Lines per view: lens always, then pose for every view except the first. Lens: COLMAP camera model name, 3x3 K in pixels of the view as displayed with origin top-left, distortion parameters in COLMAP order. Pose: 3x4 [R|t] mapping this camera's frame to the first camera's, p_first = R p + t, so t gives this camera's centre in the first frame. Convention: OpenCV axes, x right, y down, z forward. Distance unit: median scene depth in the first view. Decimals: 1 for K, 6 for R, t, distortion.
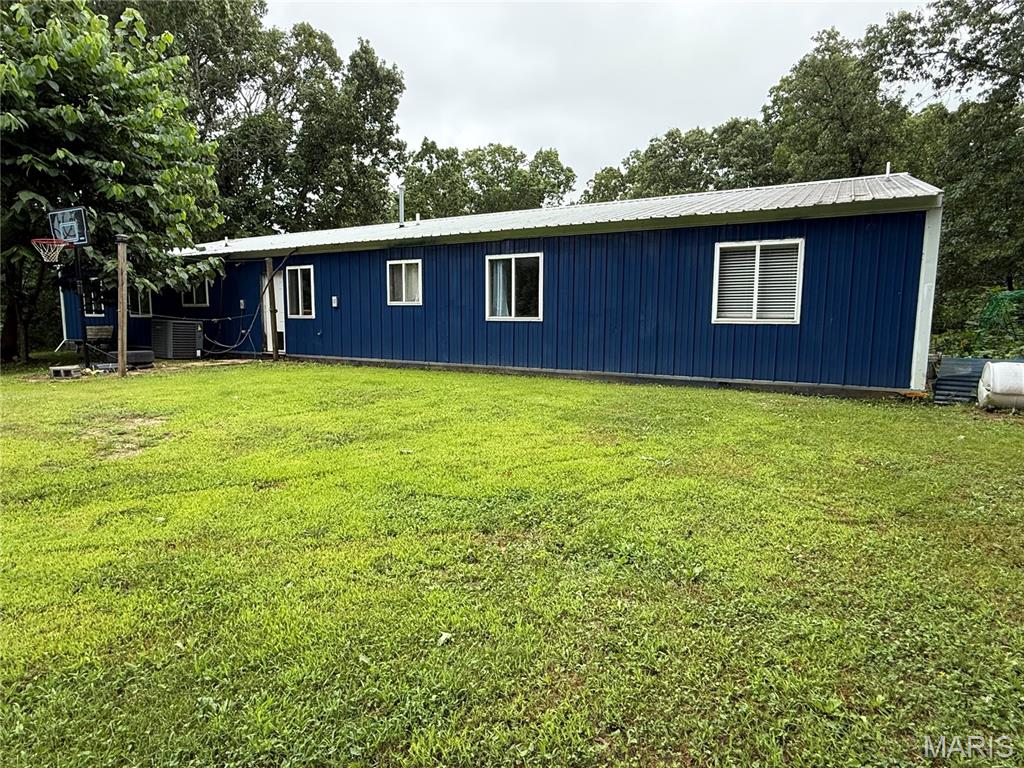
lens RADIAL K [[562.1, 0, 514.5], [0, 562.1, 384.5], [0, 0, 1]] dist [-0.001970, 0.000772]
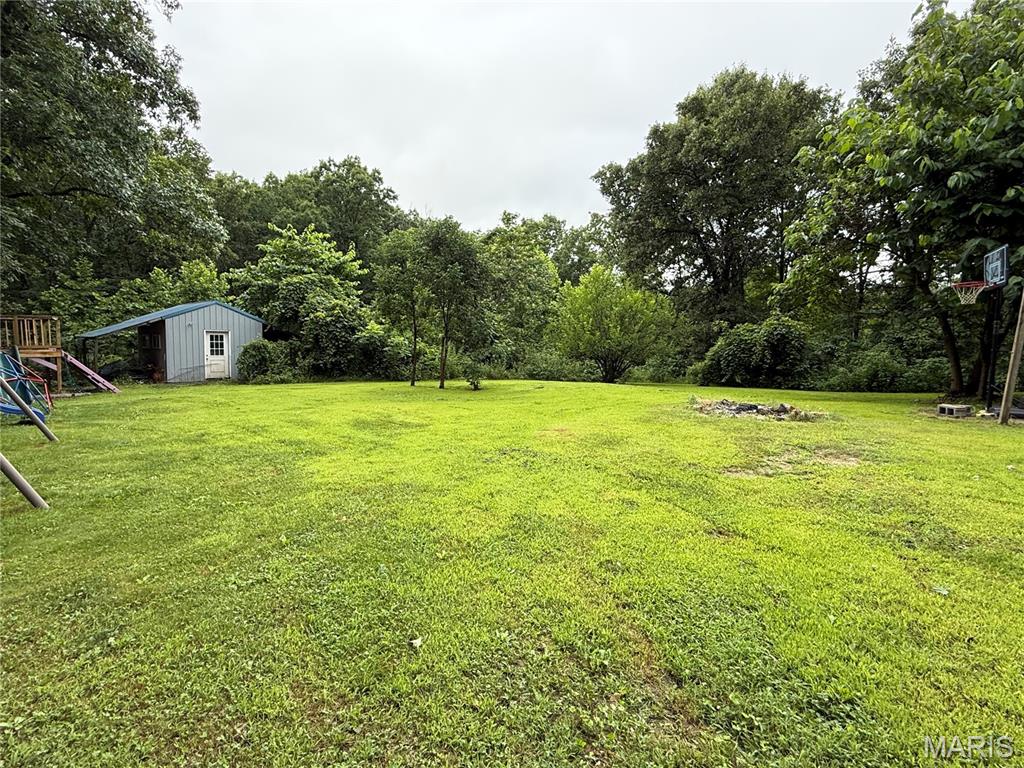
lens RADIAL K [[513.3, 0, 511.1], [0, 513.3, 384.5], [0, 0, 1]] dist [-0.001277, -0.002116]
pose [[-0.073626, 0.084053, -0.993738, 0.159177], [-0.135951, 0.986294, 0.093496, -0.038806], [0.987976, 0.141983, -0.061190, 0.209309]]
